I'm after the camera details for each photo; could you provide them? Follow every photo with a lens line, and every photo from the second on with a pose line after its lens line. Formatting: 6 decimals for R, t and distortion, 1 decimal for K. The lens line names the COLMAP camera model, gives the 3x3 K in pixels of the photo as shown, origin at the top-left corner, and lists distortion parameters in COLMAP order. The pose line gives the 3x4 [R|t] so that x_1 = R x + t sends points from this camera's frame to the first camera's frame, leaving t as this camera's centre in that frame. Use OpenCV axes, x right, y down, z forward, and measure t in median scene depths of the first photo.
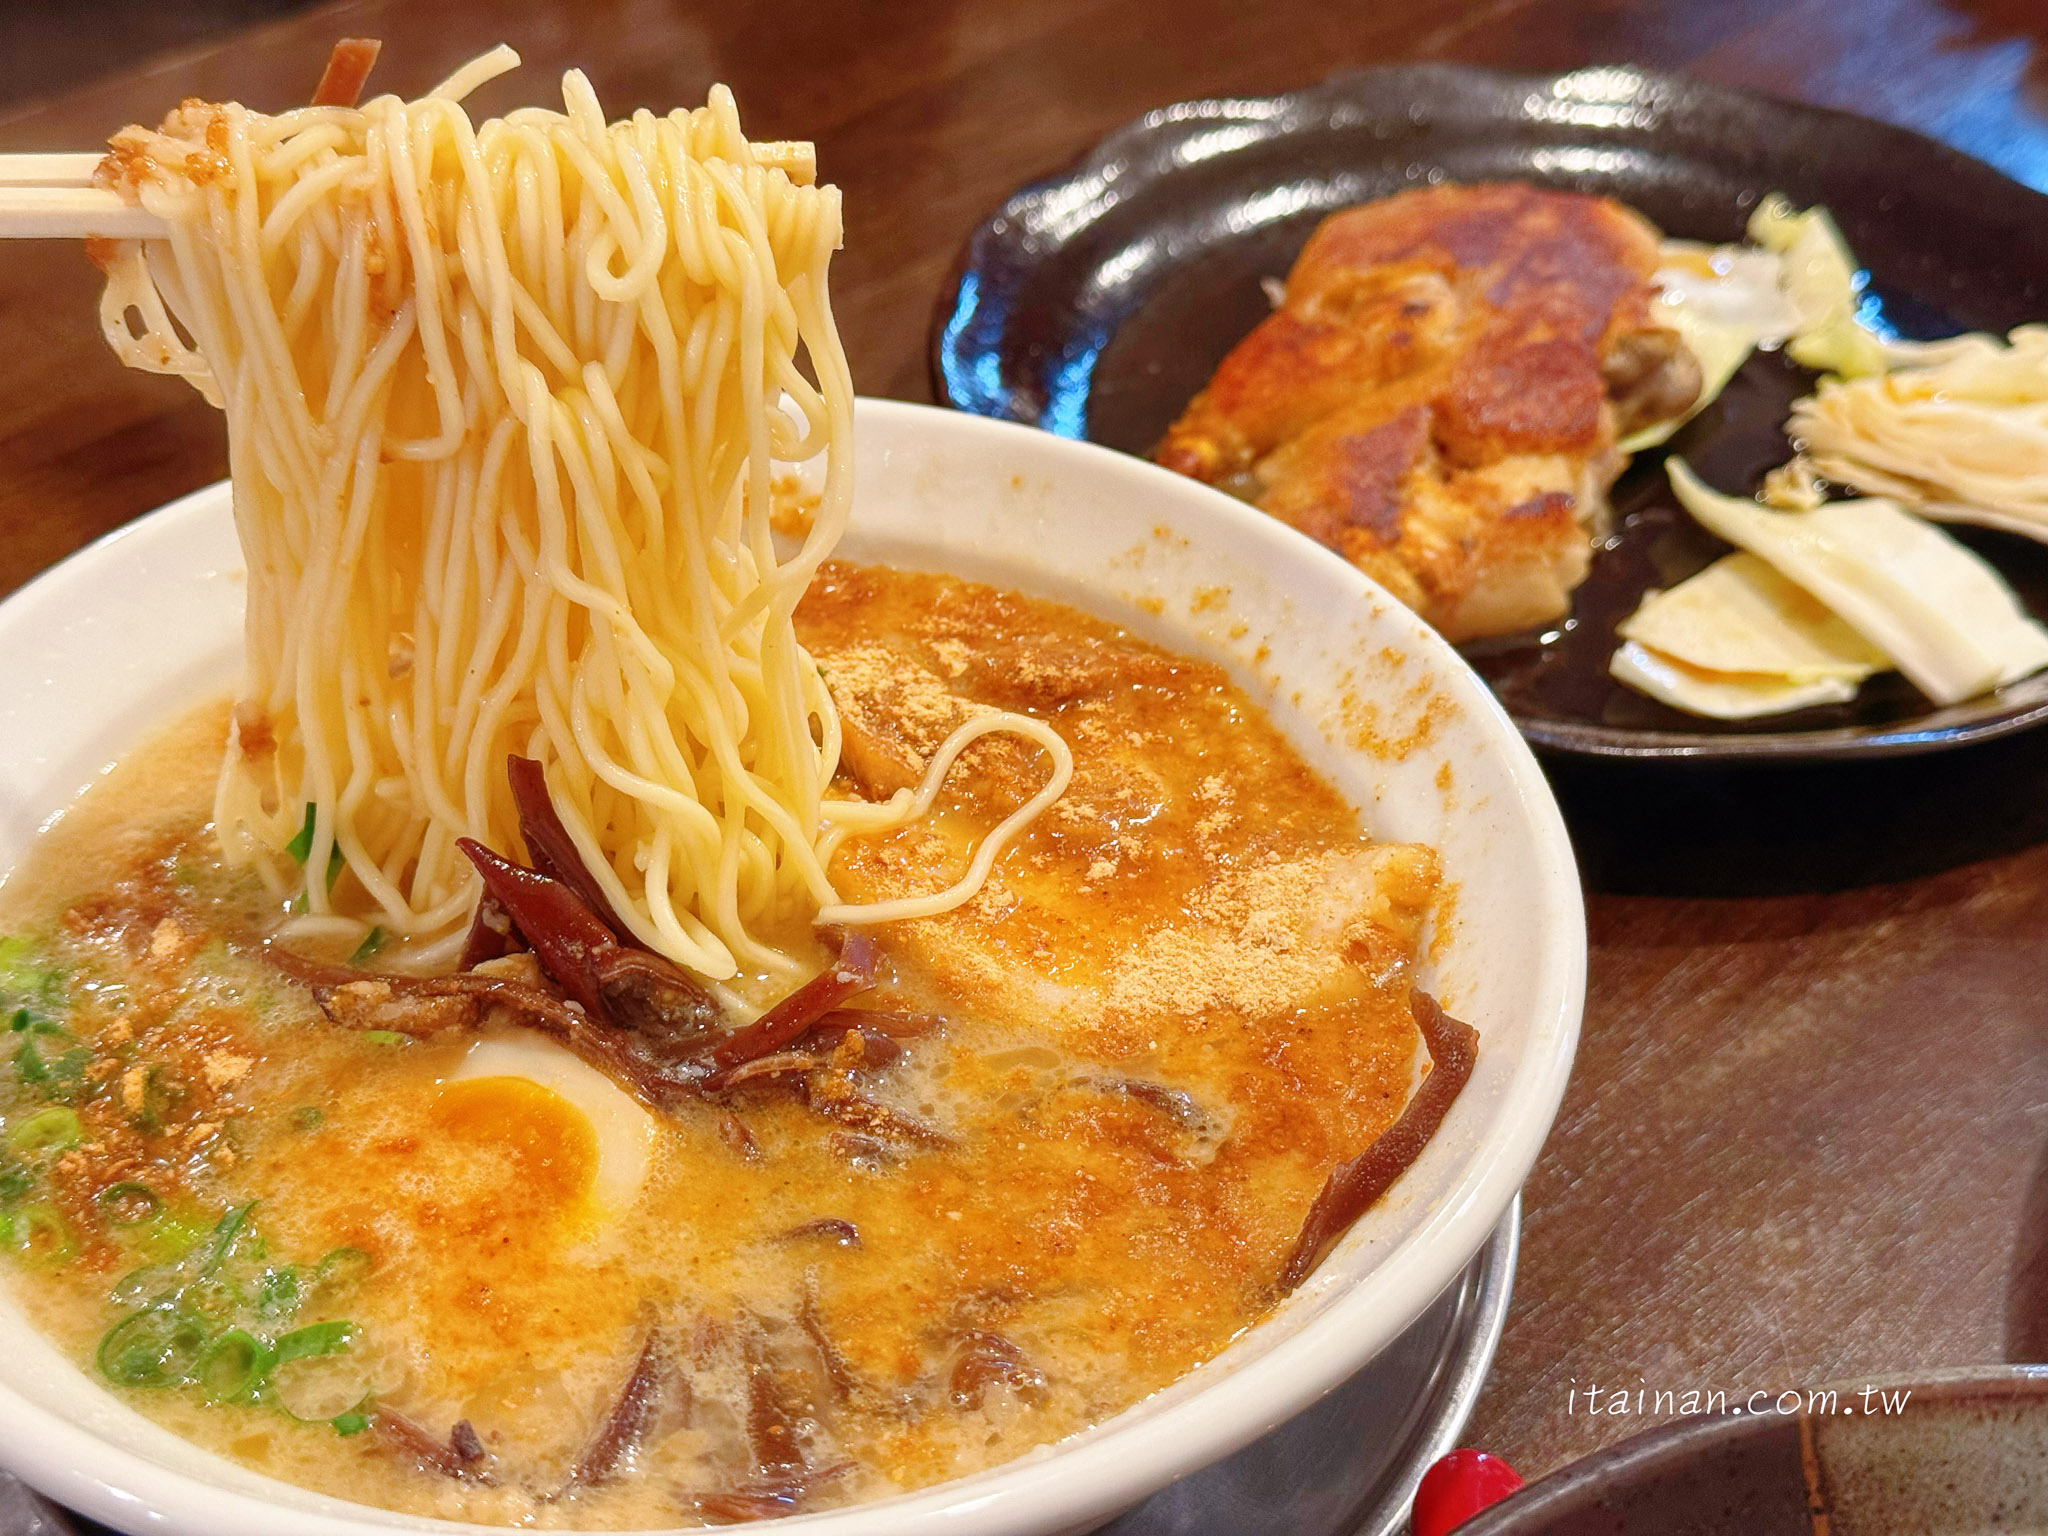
lens RADIAL K [[2895.6, 0, 1024.0], [0, 2895.6, 768.0], [0, 0, 1]] dist [0.150923, -0.317793]
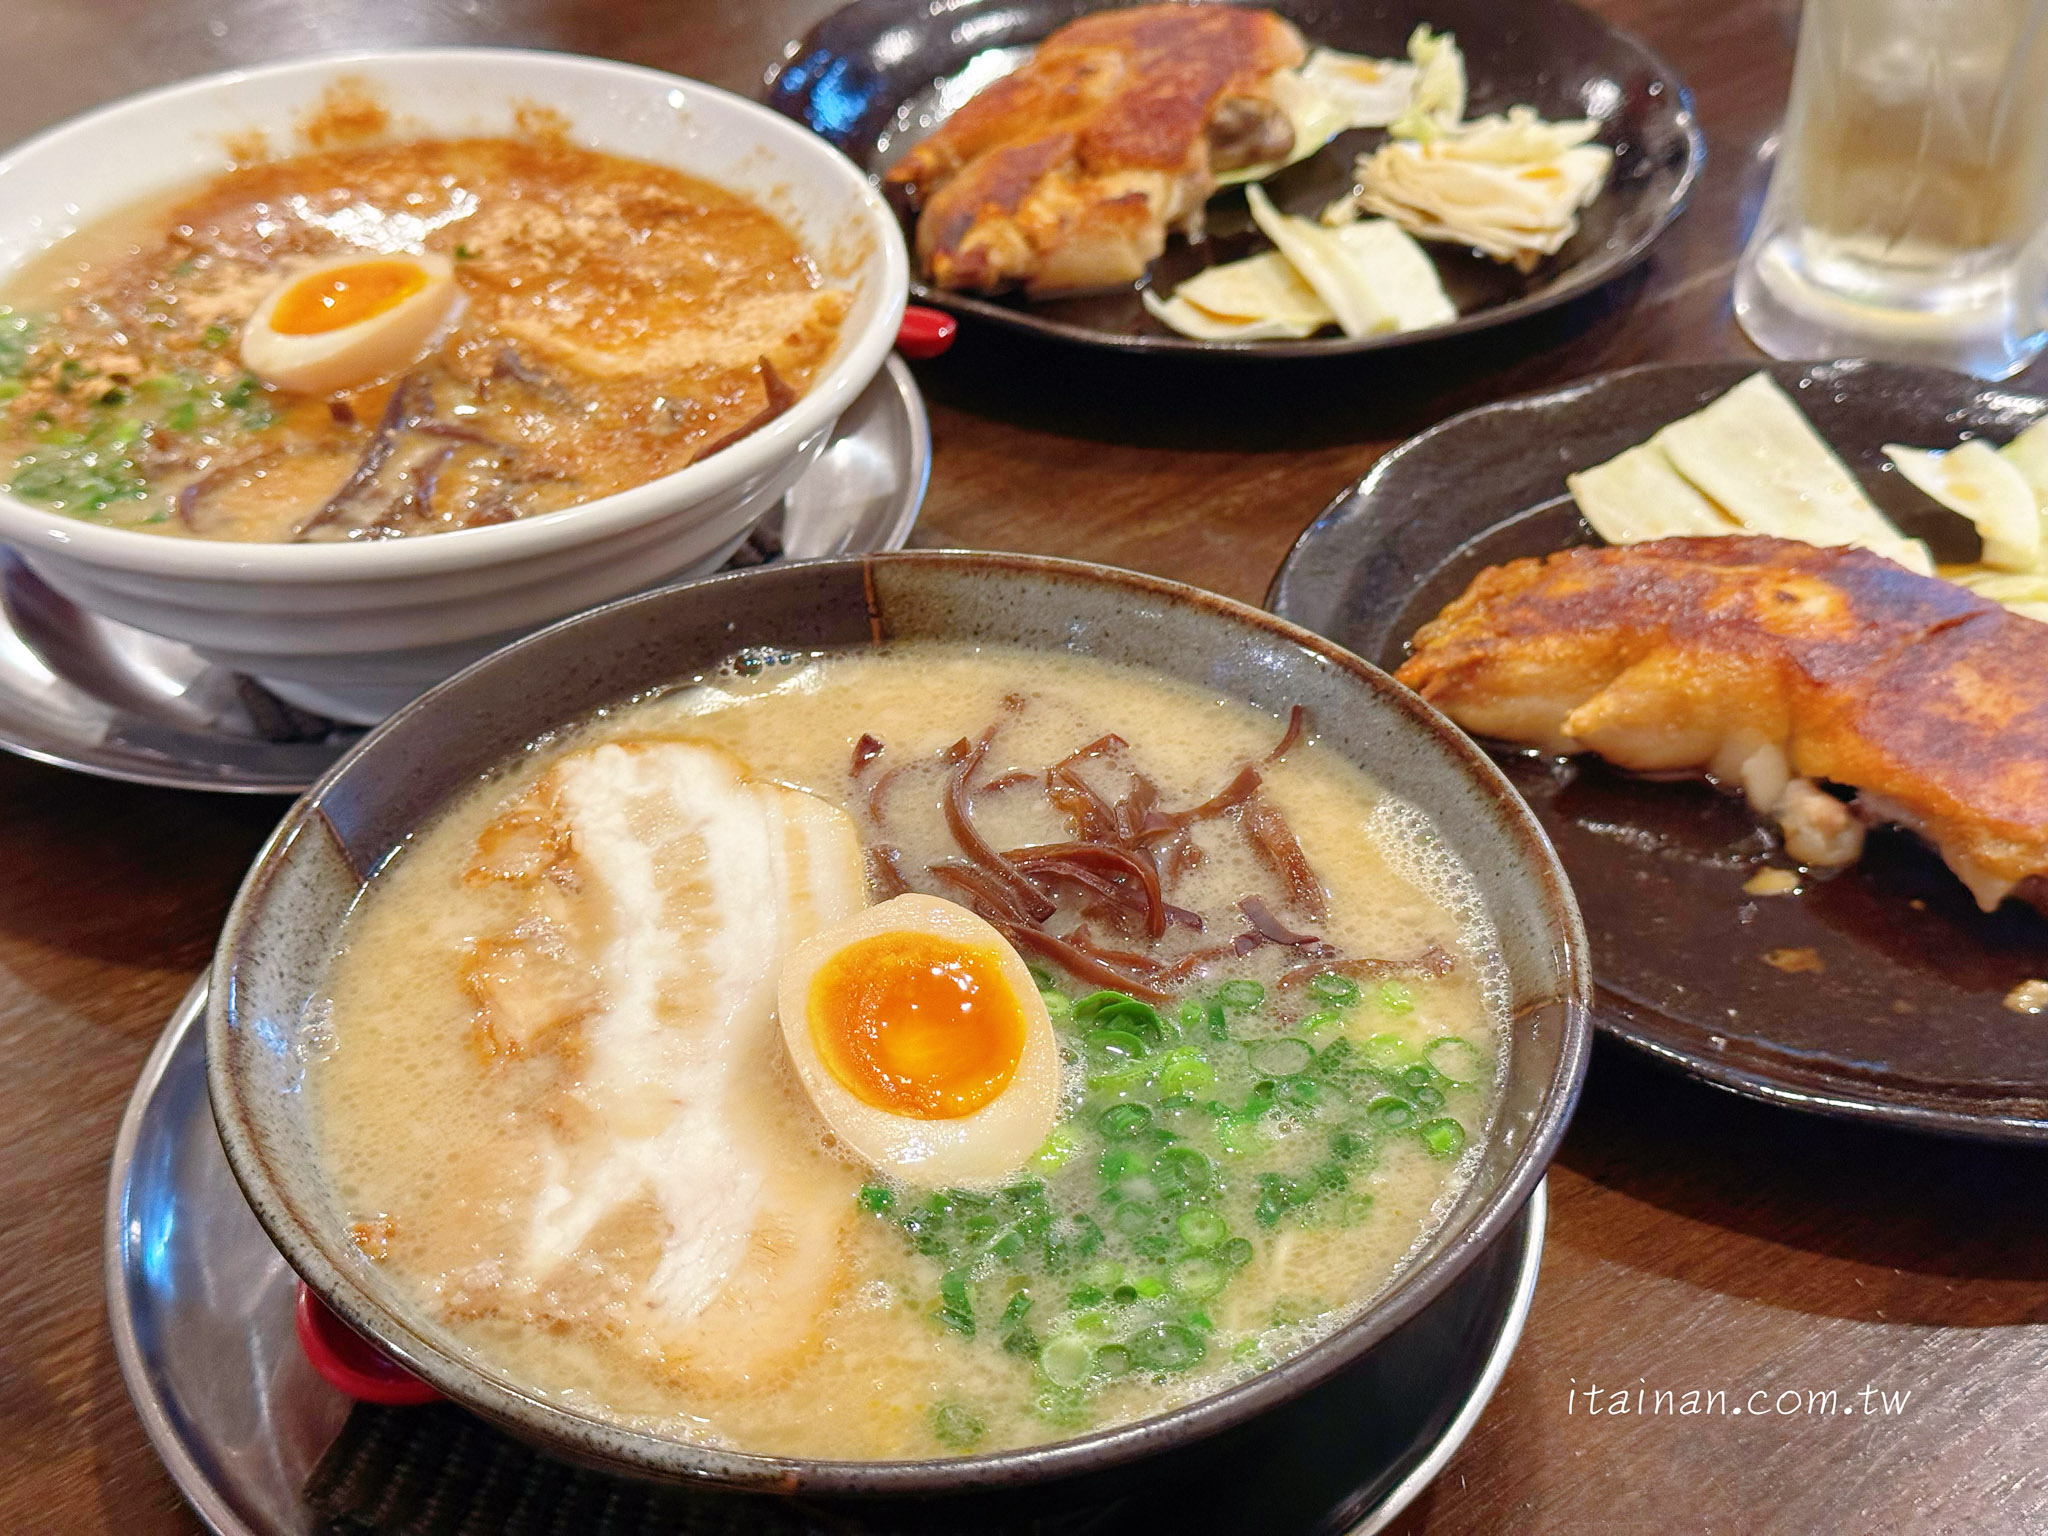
lens RADIAL K [[2895.6, 0, 1024.0], [0, 2895.6, 768.0], [0, 0, 1]] dist [0.150923, -0.317793]
pose [[0.984743, 0.085596, -0.151507, 0.357222], [-0.085777, 0.996300, 0.005358, 0.182392], [0.151405, 0.007720, 0.988442, -0.429795]]
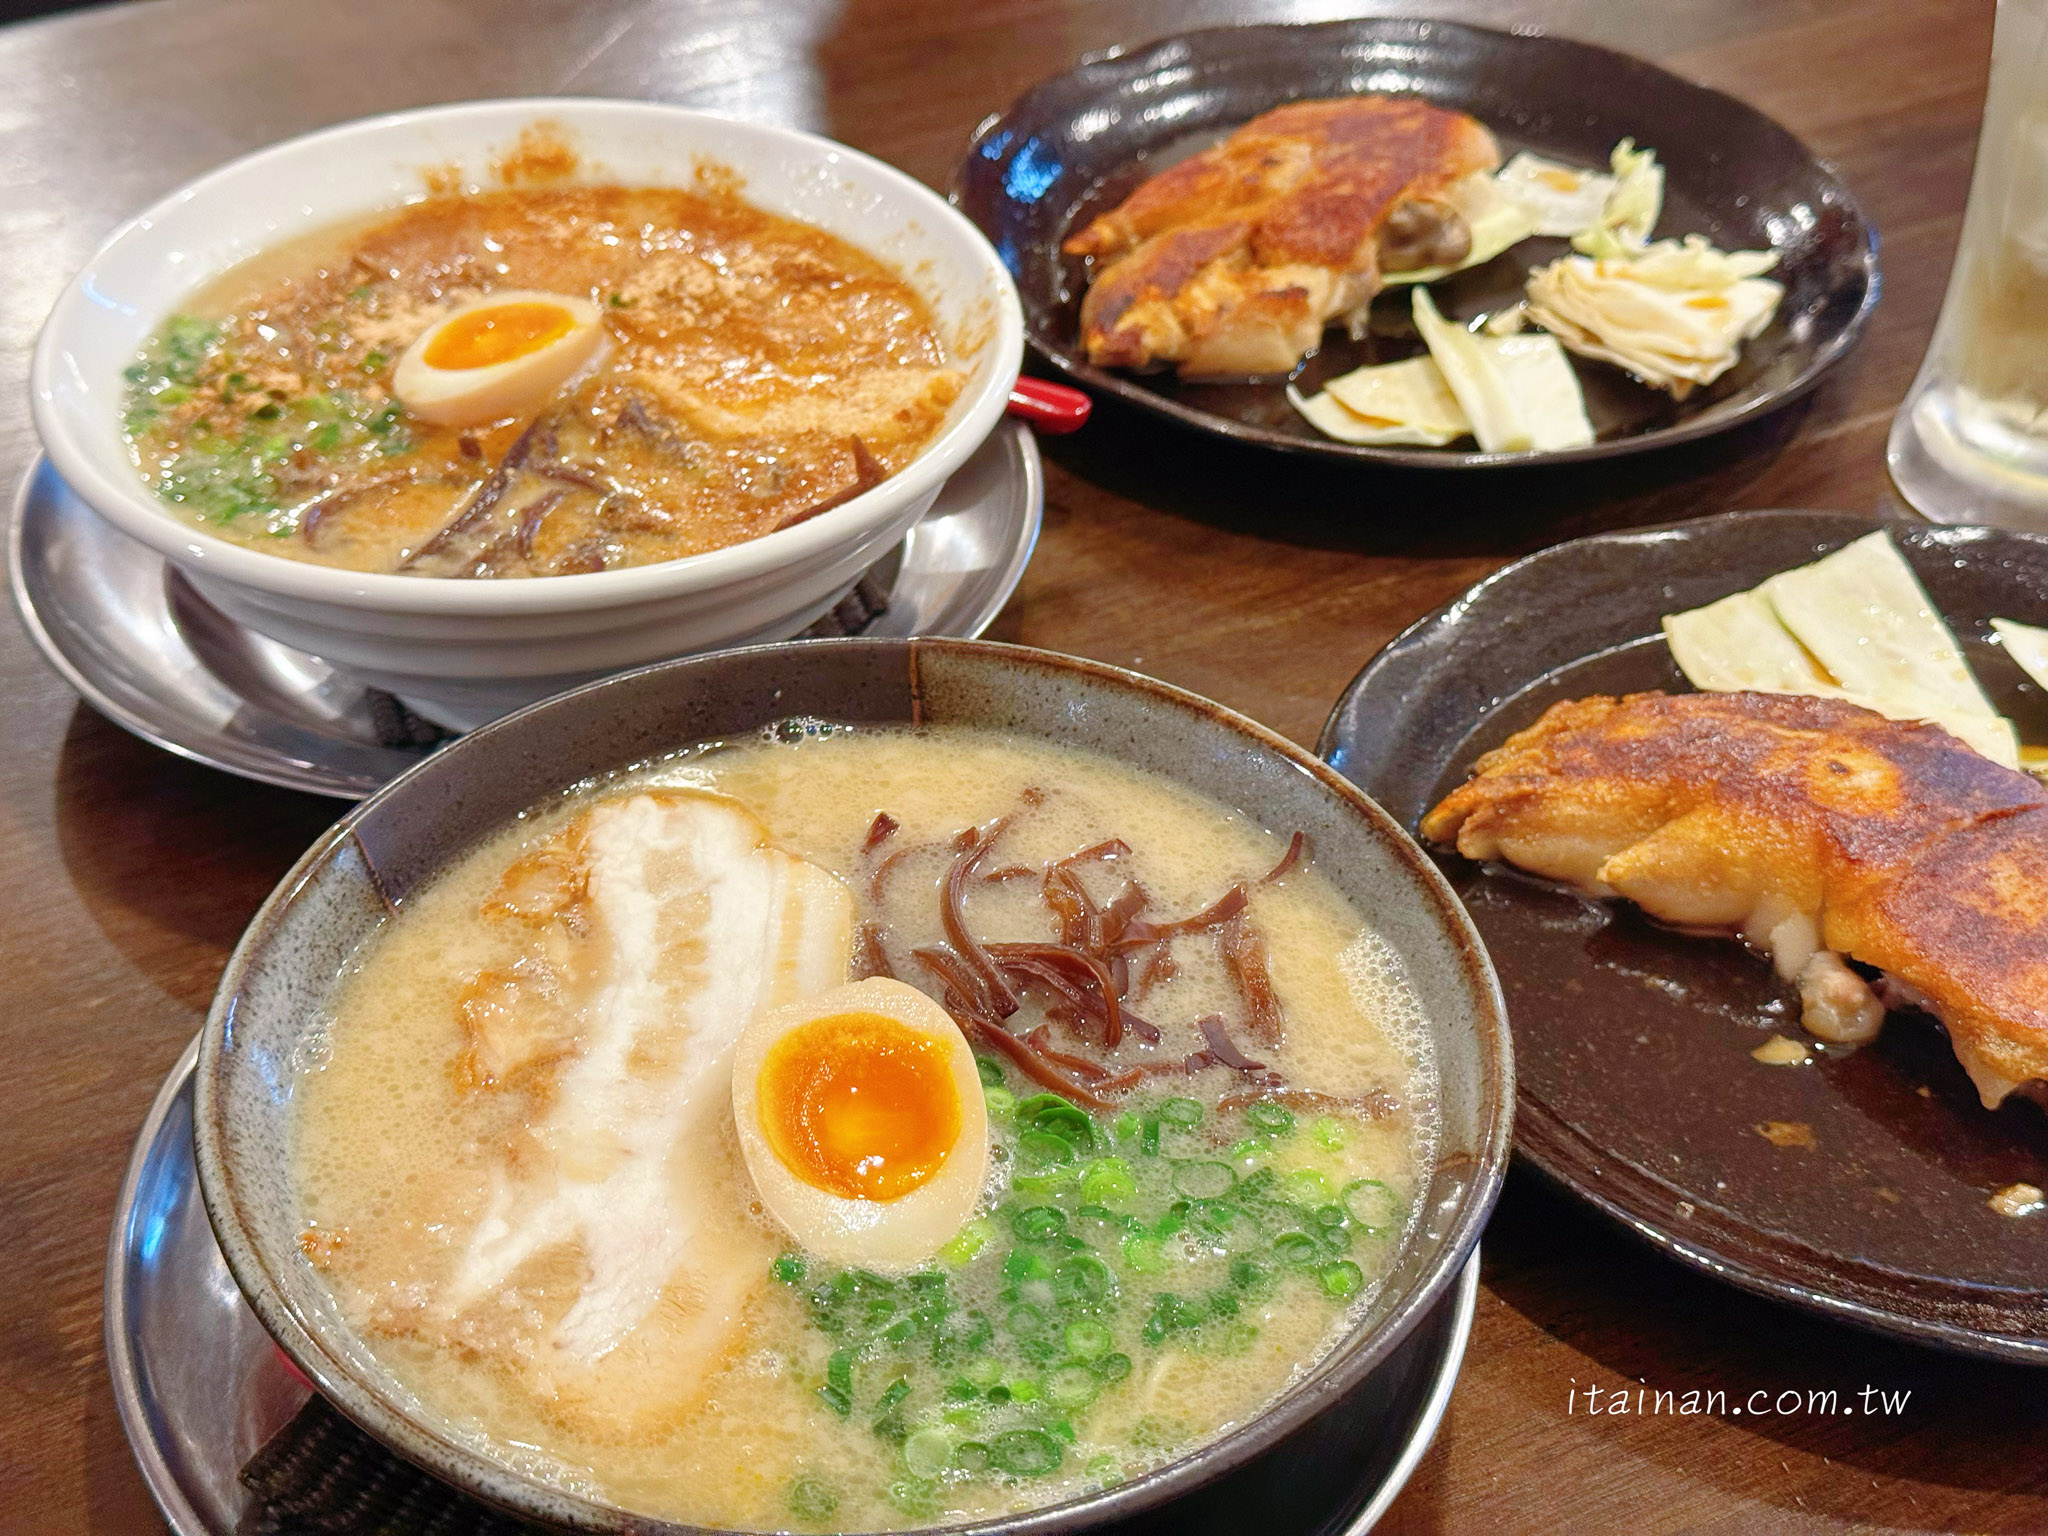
lens RADIAL K [[2895.1, 0, 1017.2], [0, 2895.1, 741.2], [0, 0, 1]] dist [0.133059, -0.137857]
pose [[0.945812, 0.189870, -0.263419, 0.462952], [-0.192153, 0.981212, 0.017319, 0.130145], [0.261758, 0.034236, 0.964526, -0.445834]]
